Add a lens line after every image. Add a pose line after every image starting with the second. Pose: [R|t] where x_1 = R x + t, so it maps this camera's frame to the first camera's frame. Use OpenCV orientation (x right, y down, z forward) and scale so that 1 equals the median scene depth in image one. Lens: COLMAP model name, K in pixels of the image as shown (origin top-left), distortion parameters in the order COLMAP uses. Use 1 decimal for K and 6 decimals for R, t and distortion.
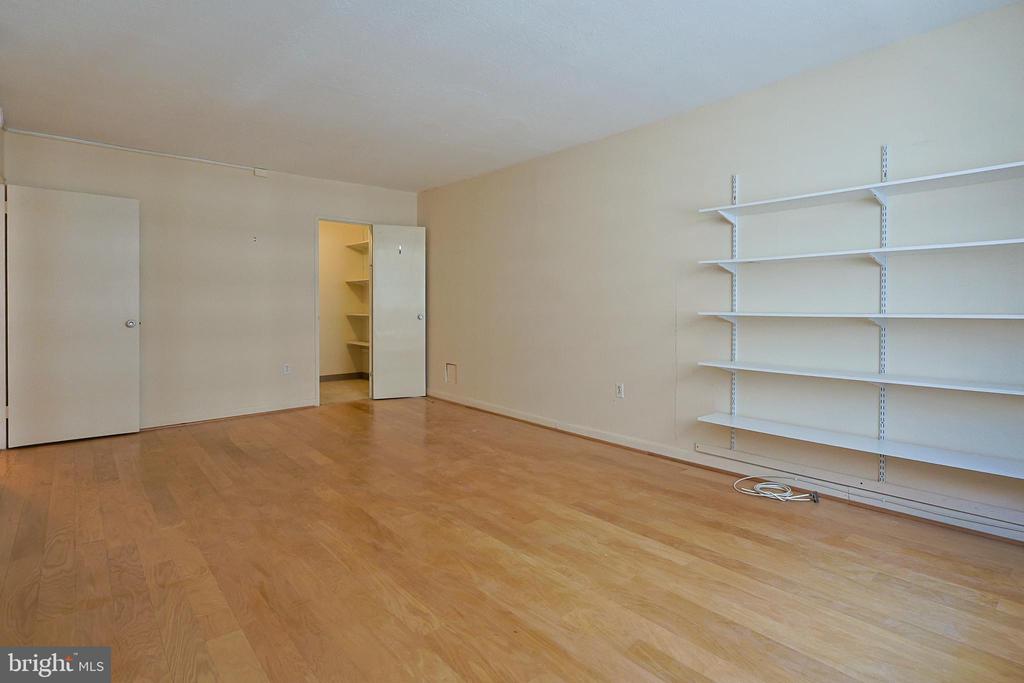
lens RADIAL K [[517.2, 0, 509.2], [0, 517.2, 317.7], [0, 0, 1]] dist [0.001802, 0.000737]
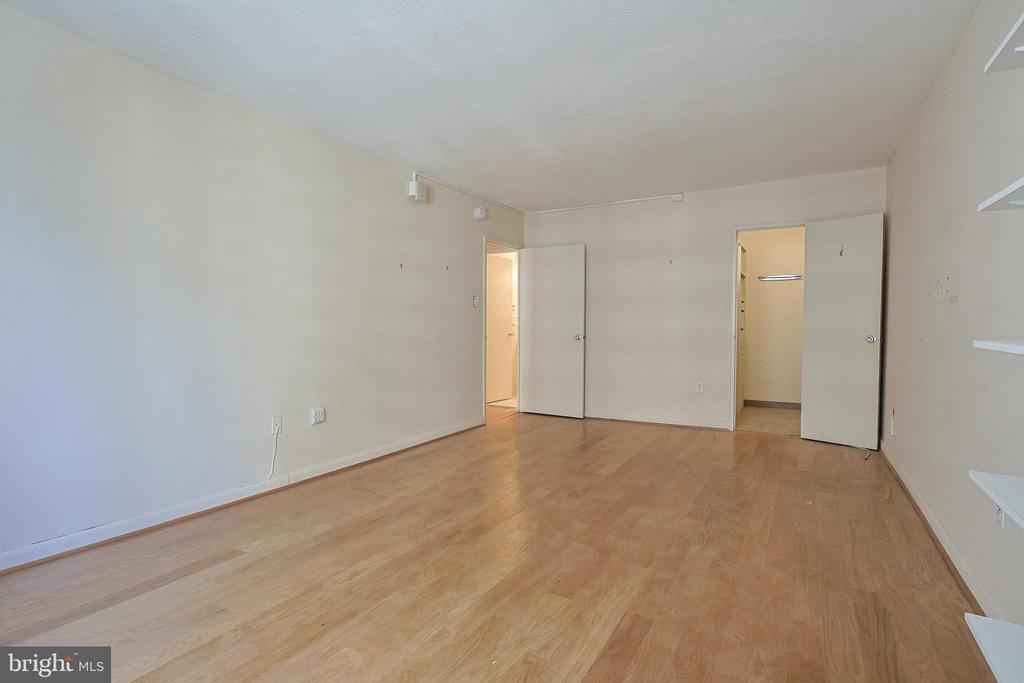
lens RADIAL K [[494.1, 0, 512.0], [0, 494.1, 341.5], [0, 0, 1]] dist [0.002738, 0.000072]
pose [[0.317642, 0.026597, -0.947838, 0.764663], [-0.013414, 0.999633, 0.023555, -0.015128], [0.948116, 0.005232, 0.317882, 0.714228]]
